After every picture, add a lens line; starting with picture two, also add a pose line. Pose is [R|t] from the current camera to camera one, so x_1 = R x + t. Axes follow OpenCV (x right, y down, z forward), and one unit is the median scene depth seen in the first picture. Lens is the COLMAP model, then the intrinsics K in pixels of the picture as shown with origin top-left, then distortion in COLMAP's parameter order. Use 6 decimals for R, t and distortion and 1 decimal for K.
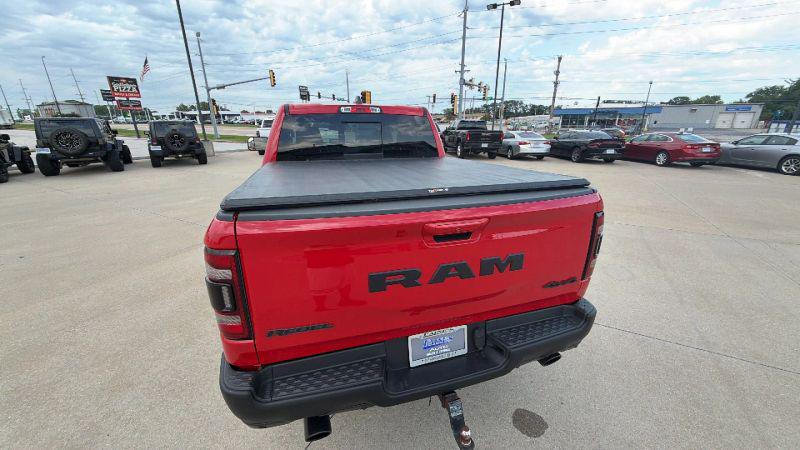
lens RADIAL K [[305.4, 0, 399.1], [0, 305.4, 228.4], [0, 0, 1]] dist [0.001507, -0.000074]
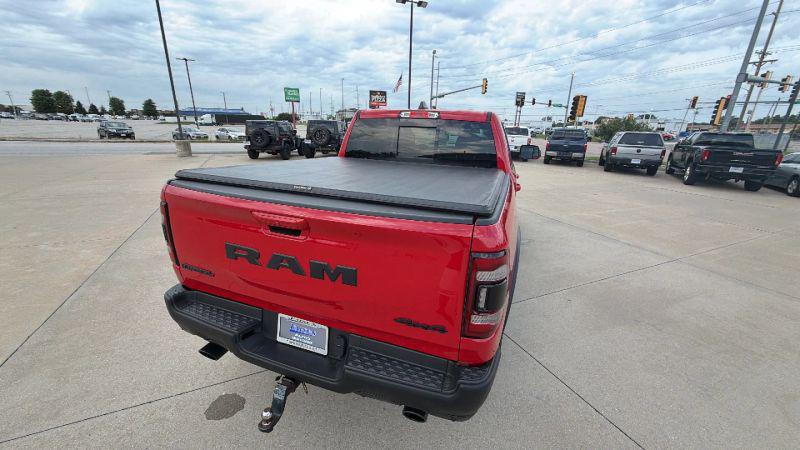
lens RADIAL K [[305.4, 0, 398.1], [0, 305.4, 226.6], [0, 0, 1]] dist [0.001507, -0.000074]
pose [[0.796131, 0.213016, -0.566391, 0.027333], [-0.226203, 0.972900, 0.047945, -0.003178], [0.561255, 0.089949, 0.822741, 0.008365]]
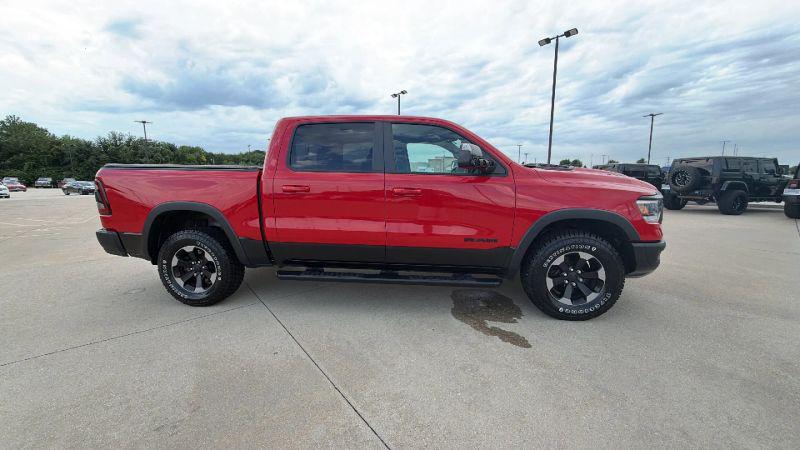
lens RADIAL K [[305.4, 0, 399.2], [0, 305.4, 227.2], [0, 0, 1]] dist [0.001507, -0.000074]
pose [[-0.404239, 0.146888, -0.902782, 0.053946], [-0.288931, 0.915973, 0.278409, -0.028386], [0.867819, 0.373386, -0.327831, 0.109963]]
